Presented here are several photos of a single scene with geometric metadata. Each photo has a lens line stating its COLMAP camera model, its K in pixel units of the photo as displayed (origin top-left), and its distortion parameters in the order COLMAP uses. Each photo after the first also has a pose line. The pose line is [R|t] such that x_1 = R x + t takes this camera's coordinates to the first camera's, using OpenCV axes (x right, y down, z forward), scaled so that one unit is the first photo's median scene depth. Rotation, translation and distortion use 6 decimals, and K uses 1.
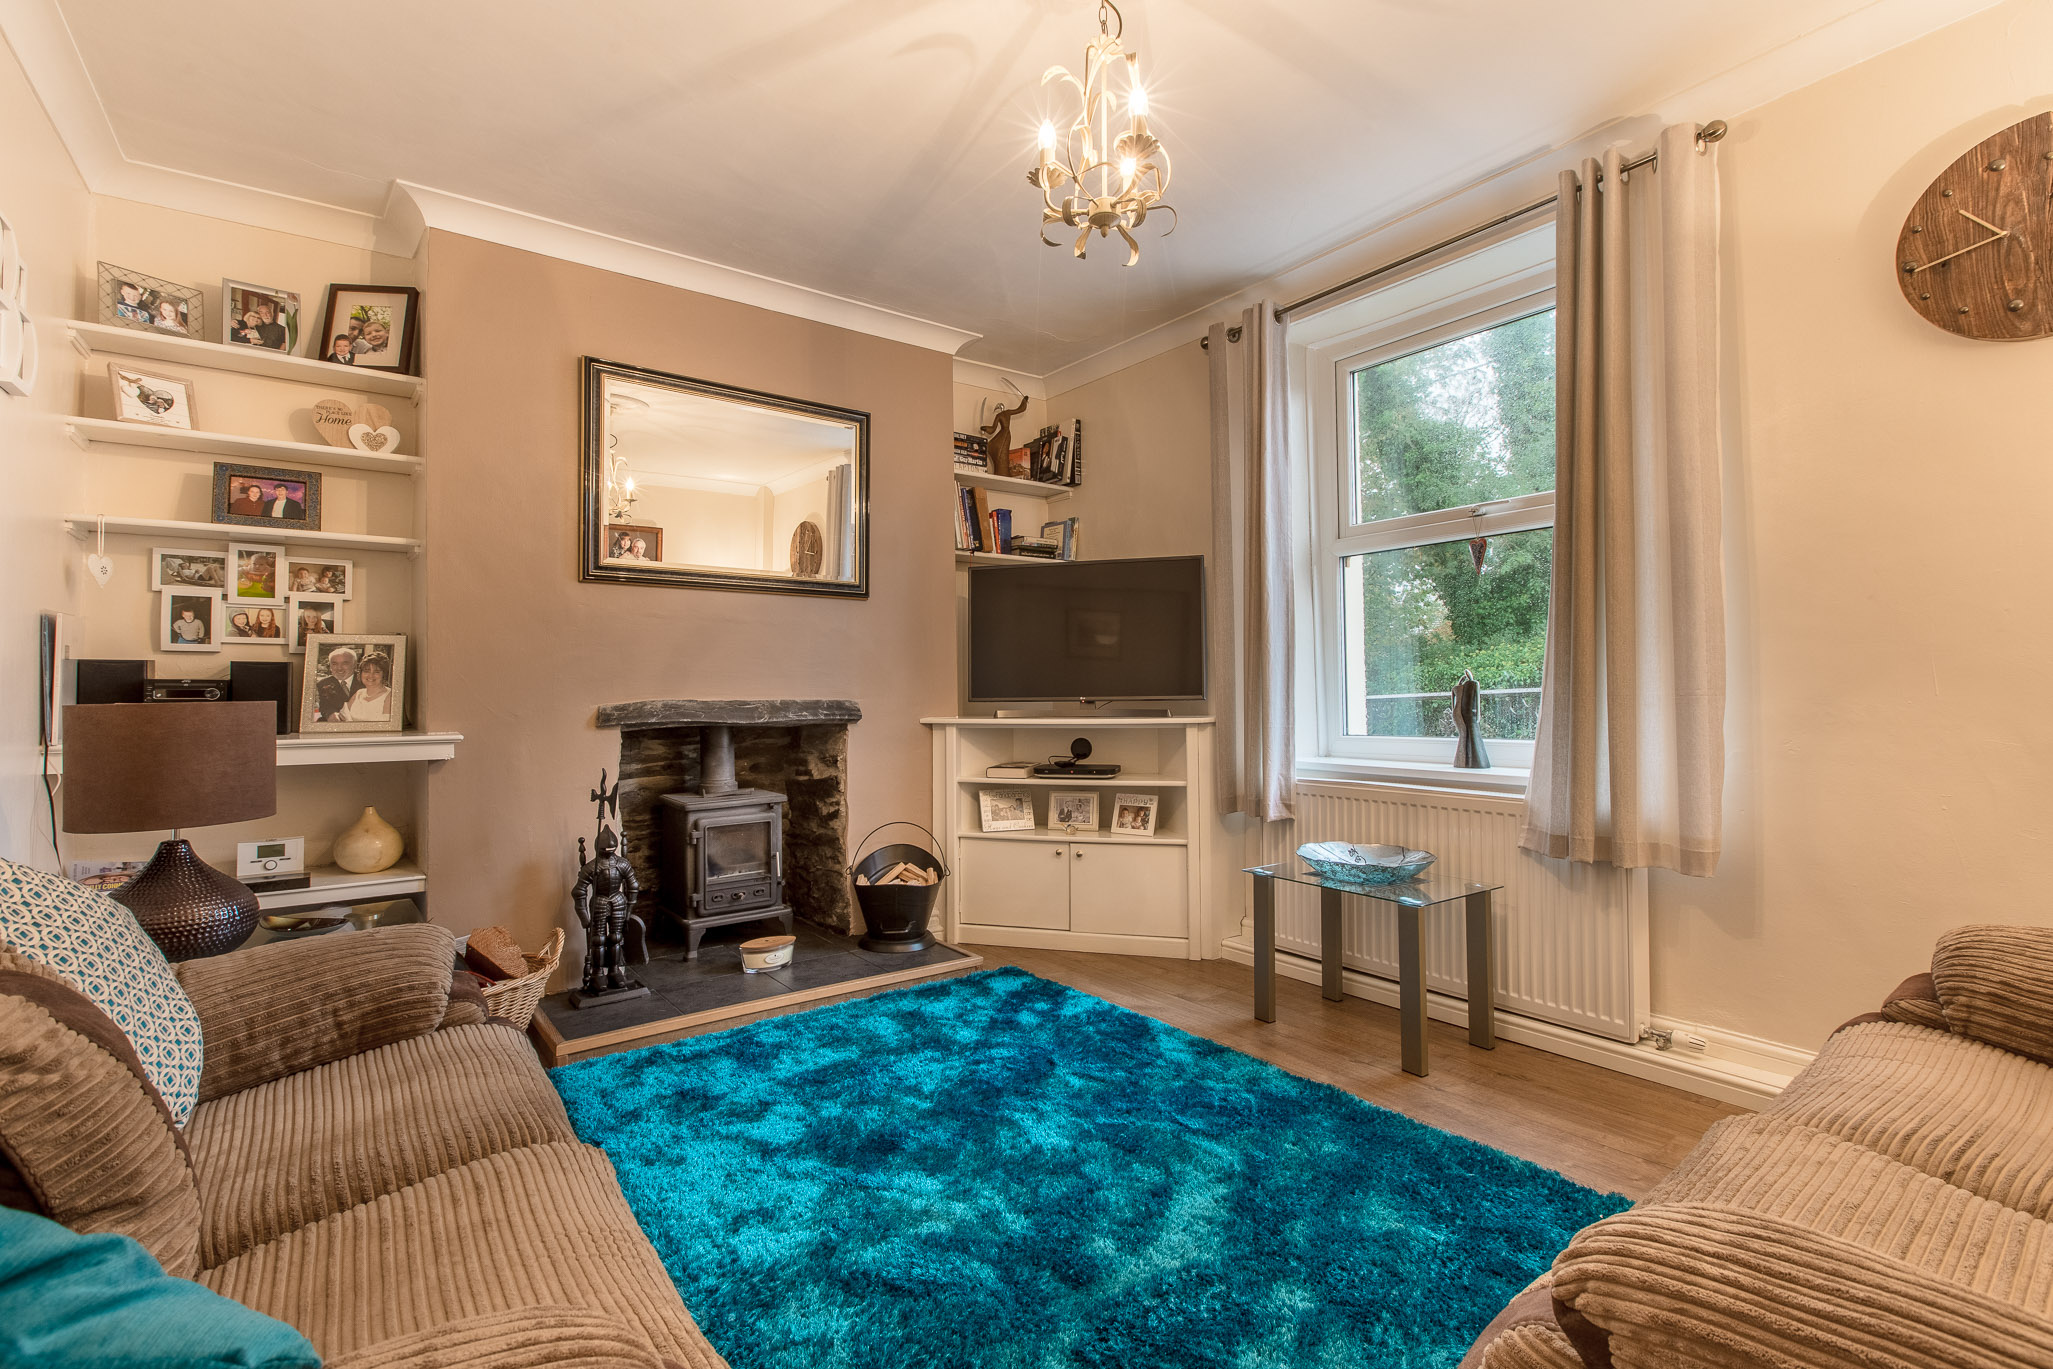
lens RADIAL K [[914.5, 0, 1036.4], [0, 914.5, 680.3], [0, 0, 1]] dist [0.001647, 0.000543]
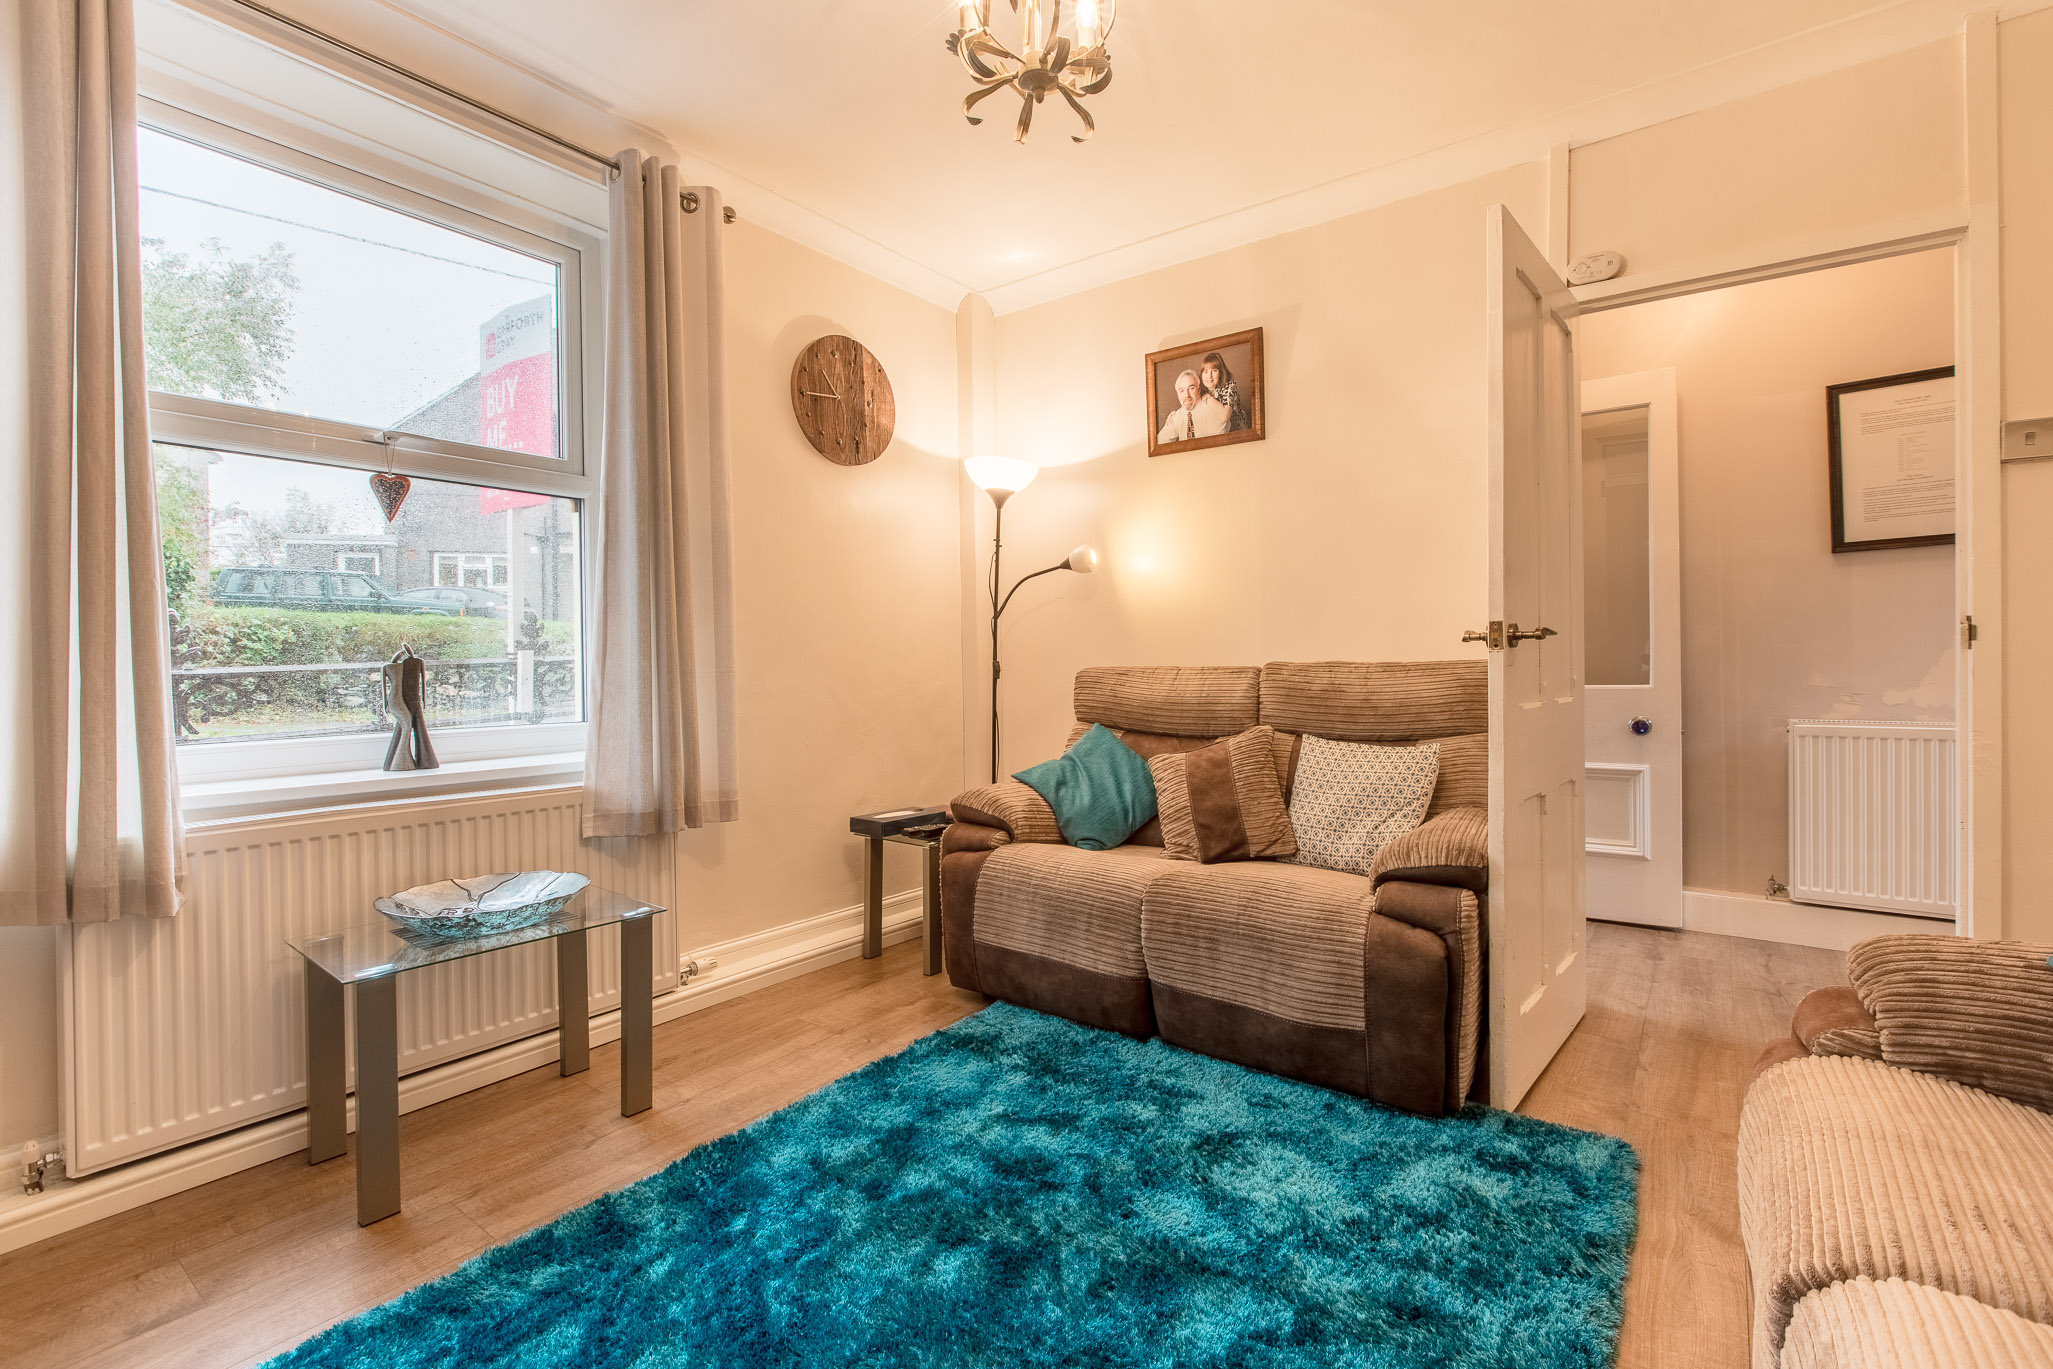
lens RADIAL K [[914.5, 0, 1036.4], [0, 914.5, 680.3], [0, 0, 1]] dist [0.001647, 0.000543]
pose [[-0.251392, -0.004210, 0.967876, -0.501759], [-0.008584, 0.999961, 0.002121, 0.016345], [-0.967847, -0.007775, -0.251419, 0.818417]]
